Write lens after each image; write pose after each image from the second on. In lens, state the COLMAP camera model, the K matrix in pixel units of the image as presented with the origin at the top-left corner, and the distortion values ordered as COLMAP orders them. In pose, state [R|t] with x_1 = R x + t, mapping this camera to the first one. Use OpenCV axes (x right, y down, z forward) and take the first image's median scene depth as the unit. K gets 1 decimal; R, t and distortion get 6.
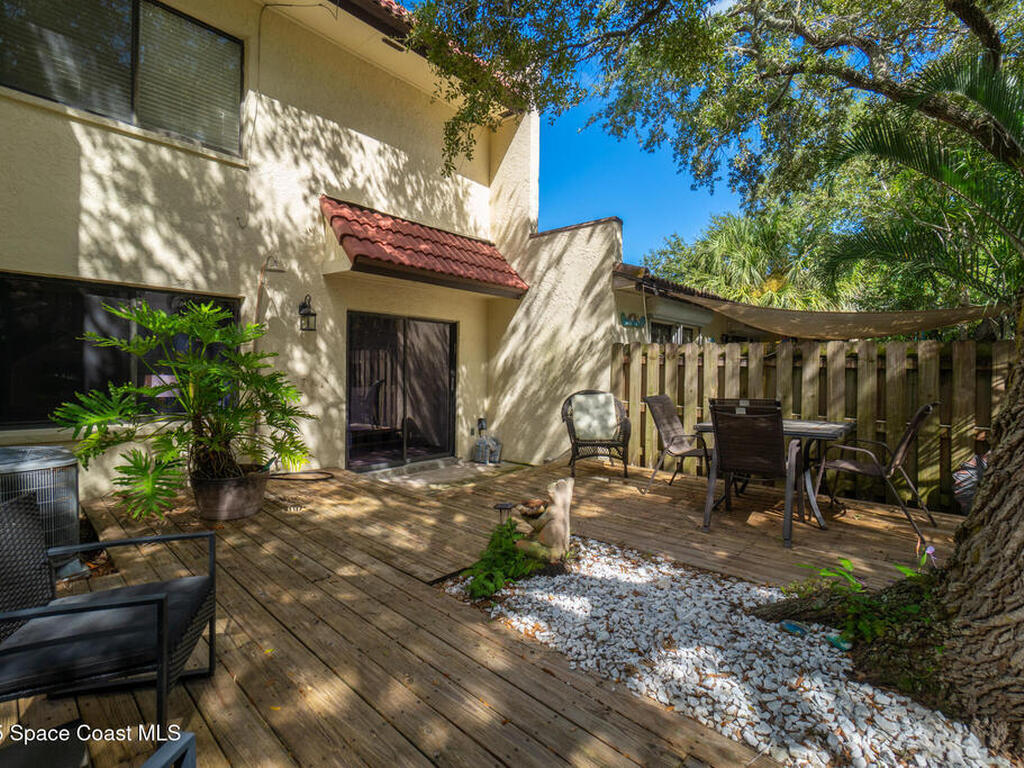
lens RADIAL K [[497.9, 0, 502.4], [0, 497.9, 379.5], [0, 0, 1]] dist [-0.007461, 0.003582]
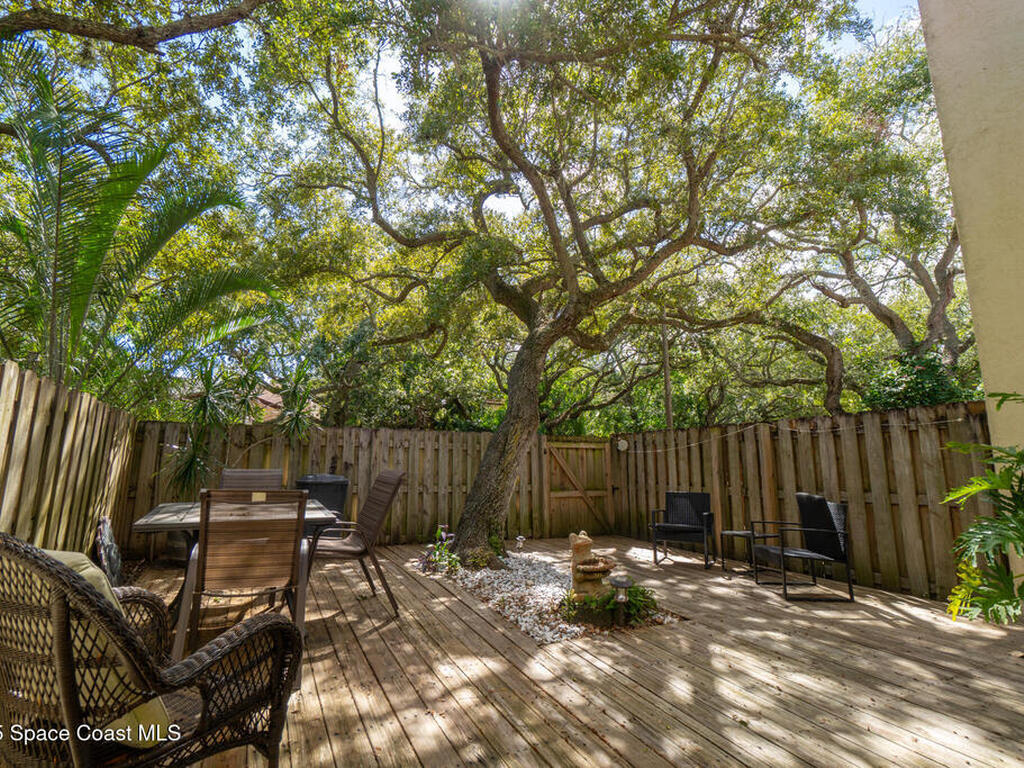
lens RADIAL K [[497.9, 0, 505.9], [0, 497.9, 377.7], [0, 0, 1]] dist [-0.007461, 0.003582]
pose [[-0.941589, 0.028265, 0.335577, -0.076907], [-0.015684, 0.991710, -0.127538, -0.015051], [-0.336400, -0.125352, -0.933339, 1.305016]]
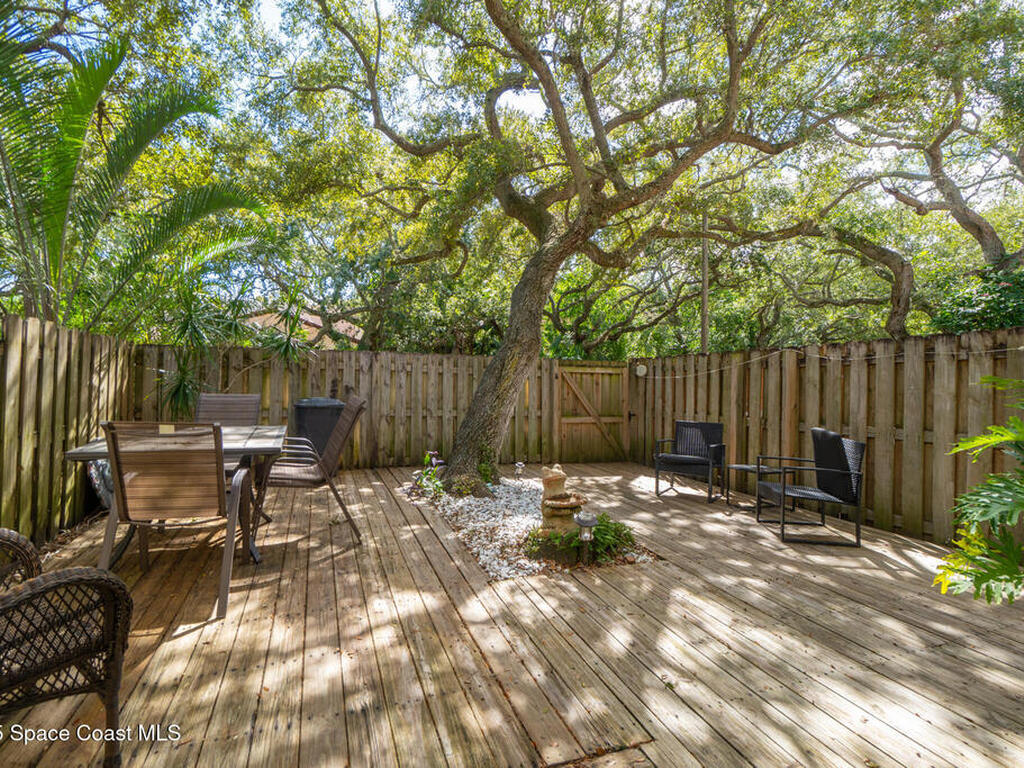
lens RADIAL K [[497.9, 0, 505.8], [0, 497.9, 379.9], [0, 0, 1]] dist [-0.007461, 0.003582]
pose [[-0.903943, -0.037343, 0.426020, -0.154851], [-0.023530, 0.999014, 0.037643, -0.027152], [-0.427006, 0.024003, -0.903930, 1.203663]]
